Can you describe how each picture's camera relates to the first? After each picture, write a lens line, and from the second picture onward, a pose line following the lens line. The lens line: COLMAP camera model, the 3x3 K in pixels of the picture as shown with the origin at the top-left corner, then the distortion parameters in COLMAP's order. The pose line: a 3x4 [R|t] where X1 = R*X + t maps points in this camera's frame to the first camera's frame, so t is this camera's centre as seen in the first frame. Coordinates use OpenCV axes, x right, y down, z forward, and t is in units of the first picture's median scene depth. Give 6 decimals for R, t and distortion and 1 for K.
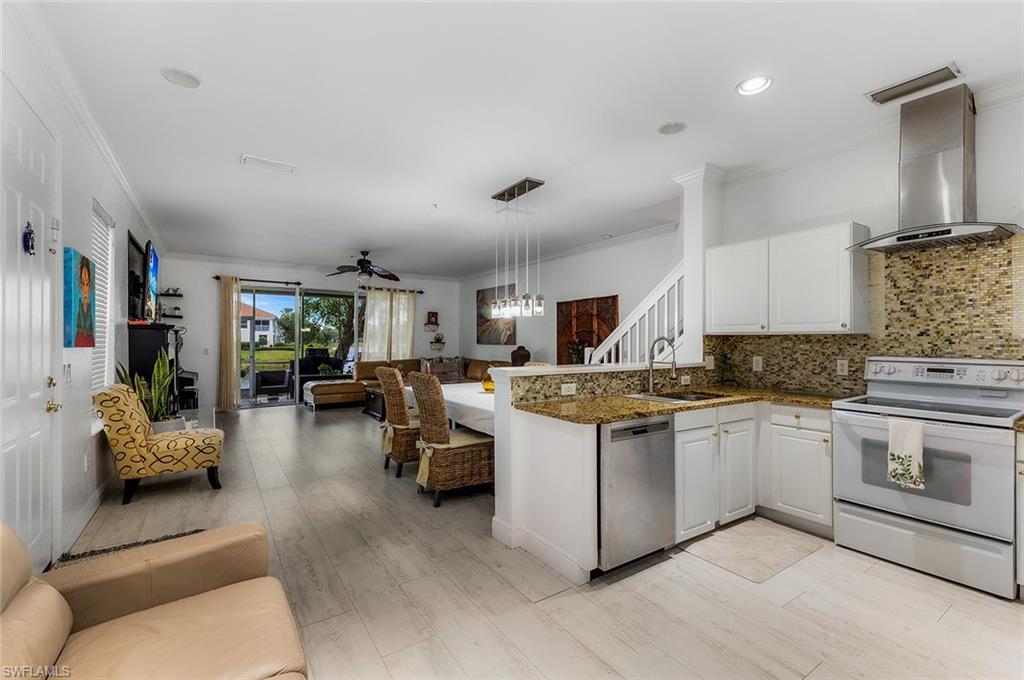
lens RADIAL K [[440.8, 0, 512.0], [0, 440.8, 340.0], [0, 0, 1]] dist [0.009240, -0.000145]
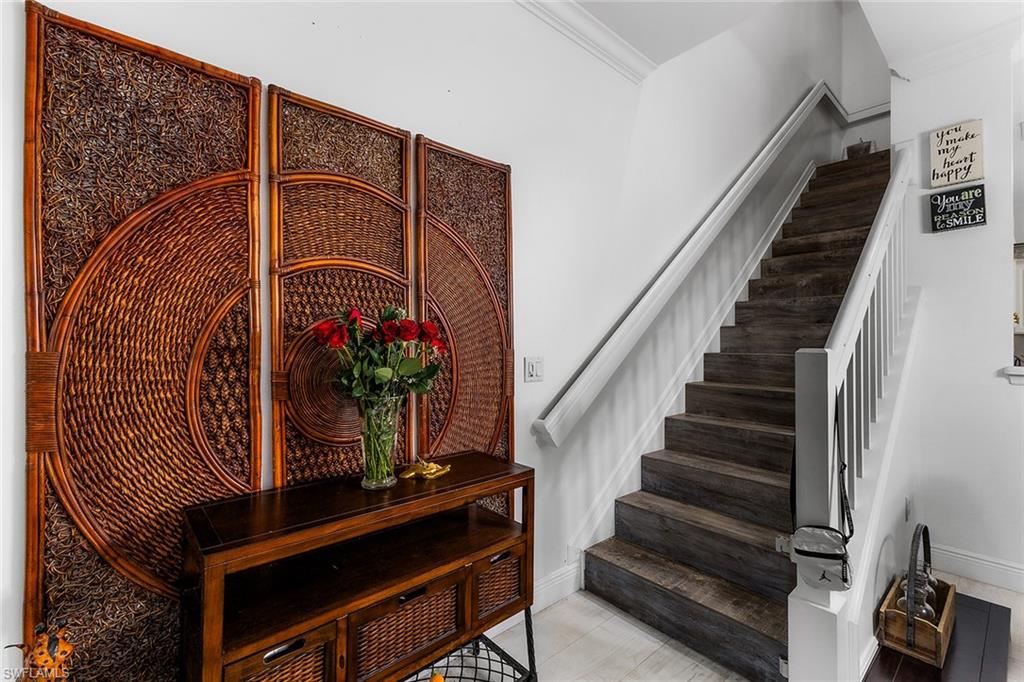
lens RADIAL K [[440.8, 0, 512.0], [0, 440.8, 341.0], [0, 0, 1]] dist [0.009240, -0.000145]
pose [[-0.121433, 0.004324, 0.992590, -0.084878], [-0.004807, 0.999976, -0.004944, 0.023024], [-0.992588, -0.005372, -0.121409, 1.754830]]
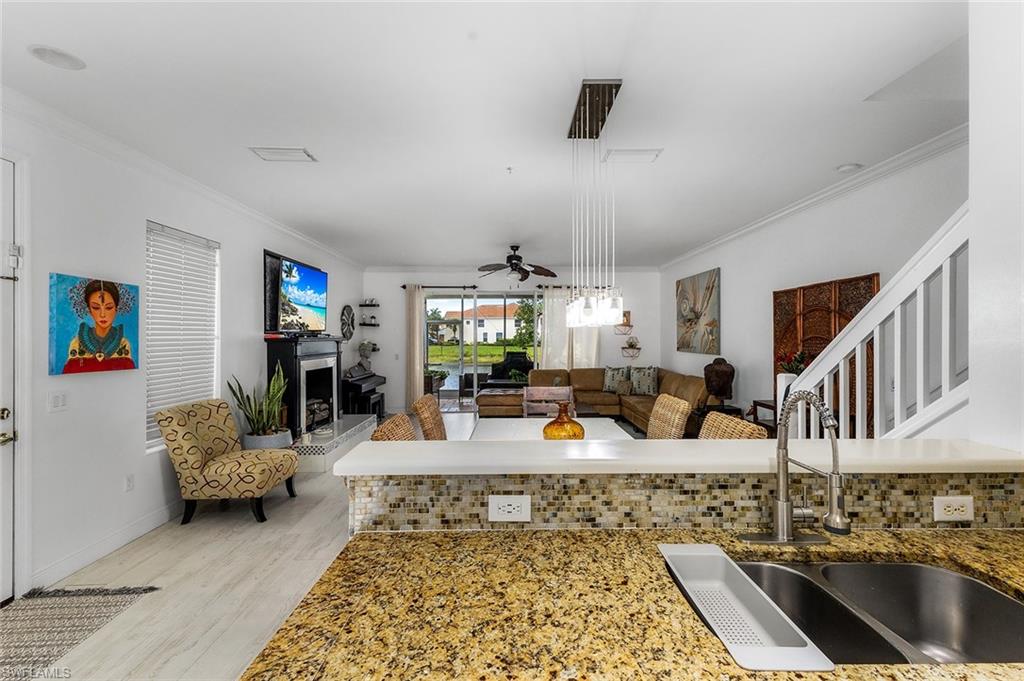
lens RADIAL K [[455.4, 0, 514.1], [0, 455.4, 336.0], [0, 0, 1]] dist [0.023263, -0.000412]
pose [[0.840209, -0.004305, -0.542246, 0.292966], [0.004226, 0.999990, -0.001392, -0.044637], [0.542246, -0.001122, 0.840219, 0.486267]]
